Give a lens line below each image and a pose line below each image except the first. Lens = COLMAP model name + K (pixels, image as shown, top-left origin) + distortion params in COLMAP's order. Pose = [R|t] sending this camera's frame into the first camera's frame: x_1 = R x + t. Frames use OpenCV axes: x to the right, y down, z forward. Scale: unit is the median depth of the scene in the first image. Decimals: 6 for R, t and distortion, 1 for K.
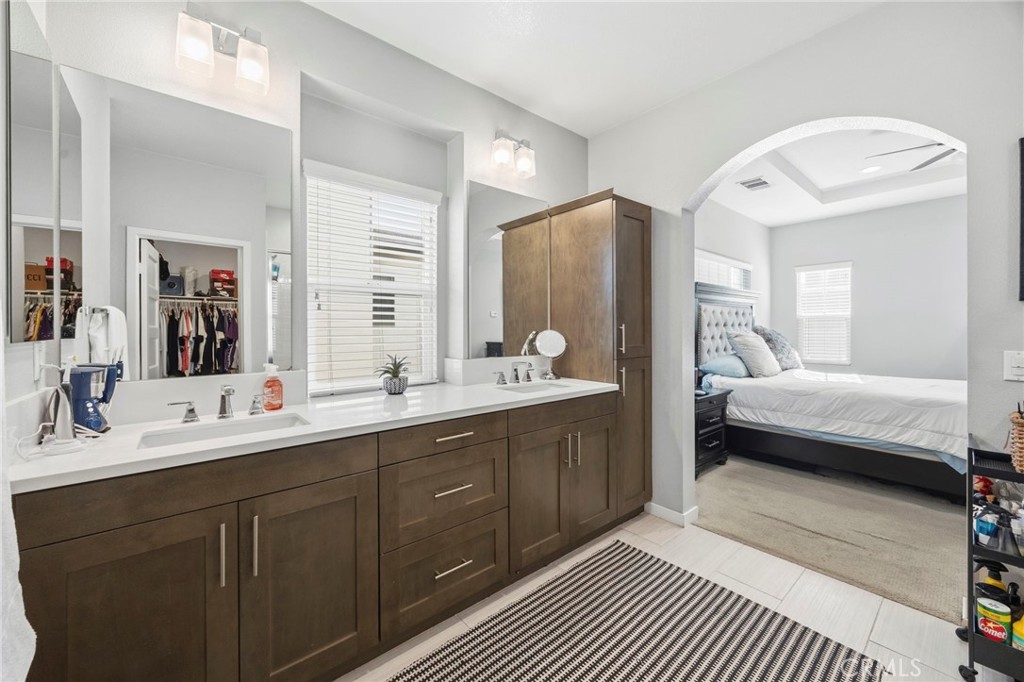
lens RADIAL K [[392.4, 0, 511.7], [0, 392.4, 334.0], [0, 0, 1]] dist [-0.007733, 0.000628]
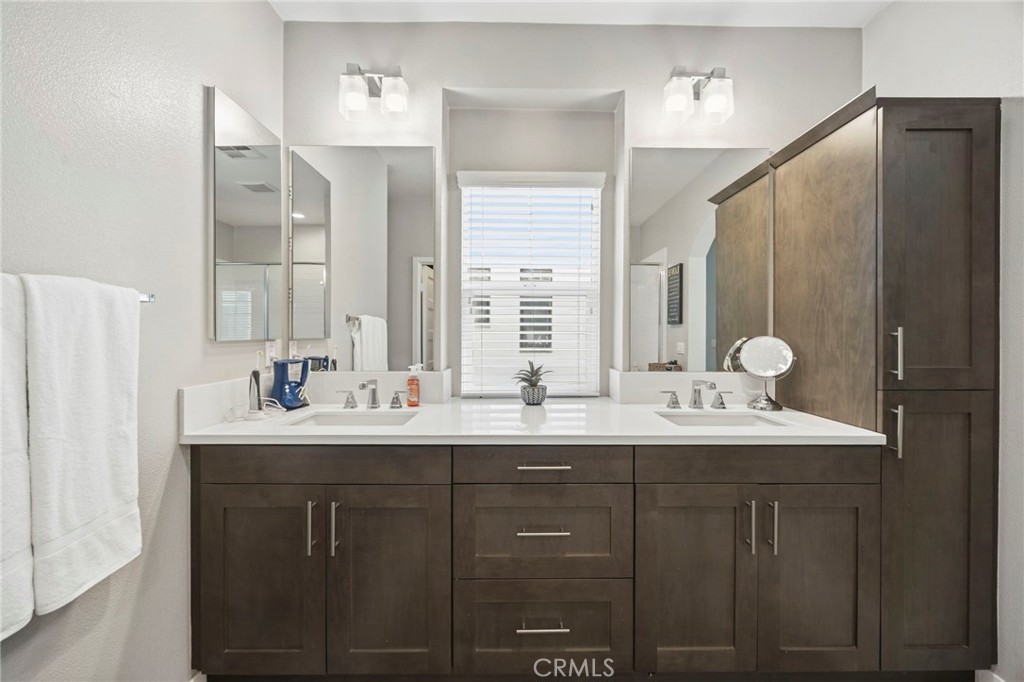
lens RADIAL K [[392.4, 0, 513.7], [0, 392.4, 337.4], [0, 0, 1]] dist [-0.007733, 0.000628]
pose [[0.771932, 0.012945, -0.635573, 0.225115], [-0.014472, 0.999891, 0.002788, -0.004385], [0.635540, 0.007046, 0.772035, 0.242521]]
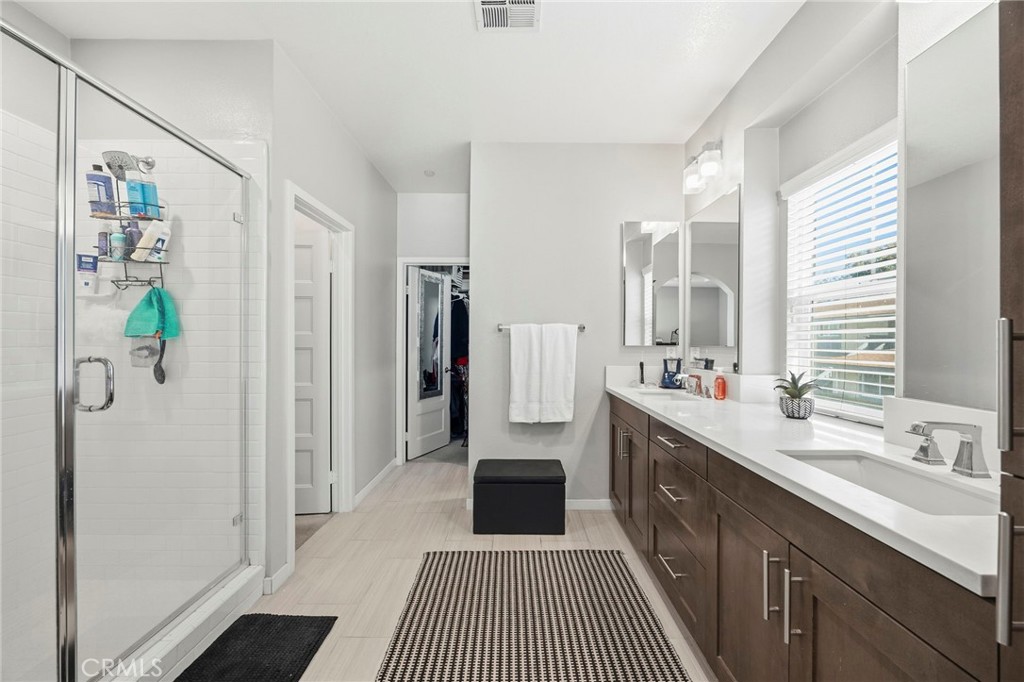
lens RADIAL K [[392.4, 0, 512.4], [0, 392.4, 341.0], [0, 0, 1]] dist [-0.007733, 0.000628]
pose [[-0.636959, -0.002156, -0.770894, 0.688876], [-0.015929, 0.999819, 0.010366, -0.012549], [0.770733, 0.018883, -0.636879, 0.969499]]
